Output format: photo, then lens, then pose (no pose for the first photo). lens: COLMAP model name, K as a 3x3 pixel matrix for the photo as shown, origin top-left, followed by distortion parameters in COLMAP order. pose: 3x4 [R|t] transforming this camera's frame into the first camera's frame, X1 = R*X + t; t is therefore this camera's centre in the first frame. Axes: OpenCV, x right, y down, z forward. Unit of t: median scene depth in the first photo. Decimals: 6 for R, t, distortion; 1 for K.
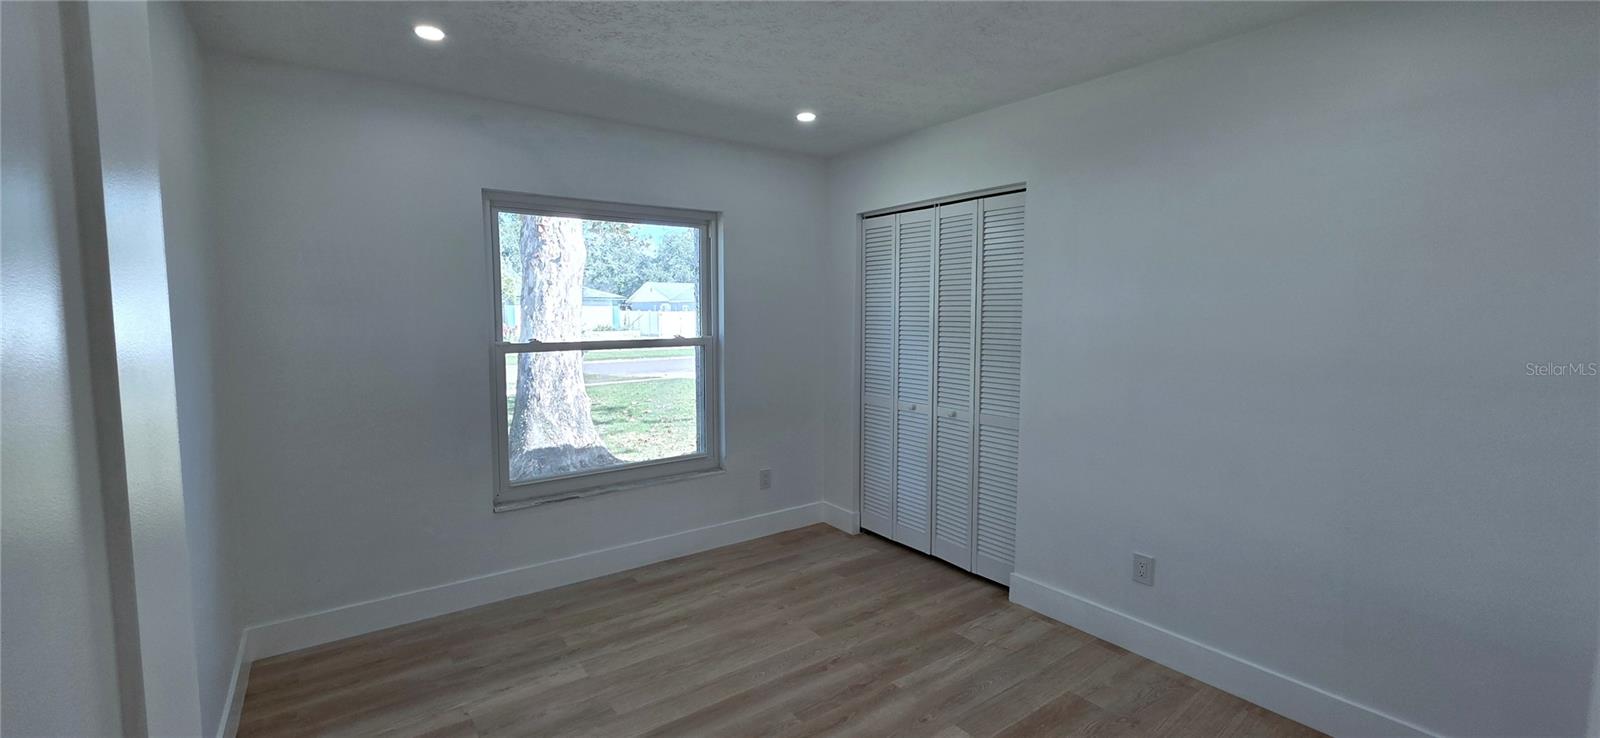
lens RADIAL K [[639.3, 0, 801.2], [0, 639.3, 360.8], [0, 0, 1]] dist [0.001844, 0.000105]
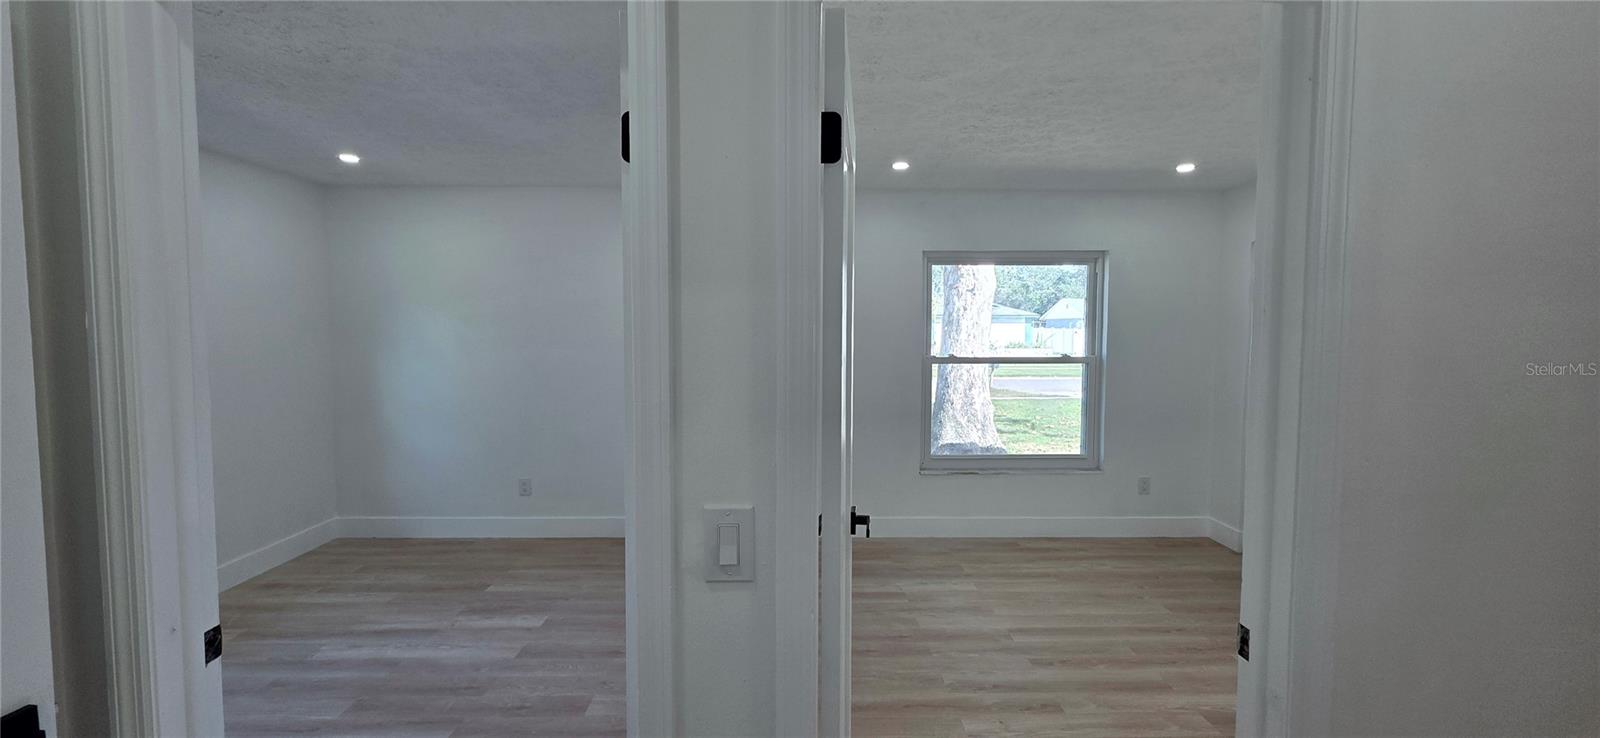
lens RADIAL K [[639.3, 0, 796.3], [0, 639.3, 357.2], [0, 0, 1]] dist [0.001844, 0.000105]
pose [[0.807262, 0.029583, -0.589452, 0.102137], [-0.048242, 0.998708, -0.015947, 0.008676], [0.588219, 0.041310, 0.807646, -0.254580]]
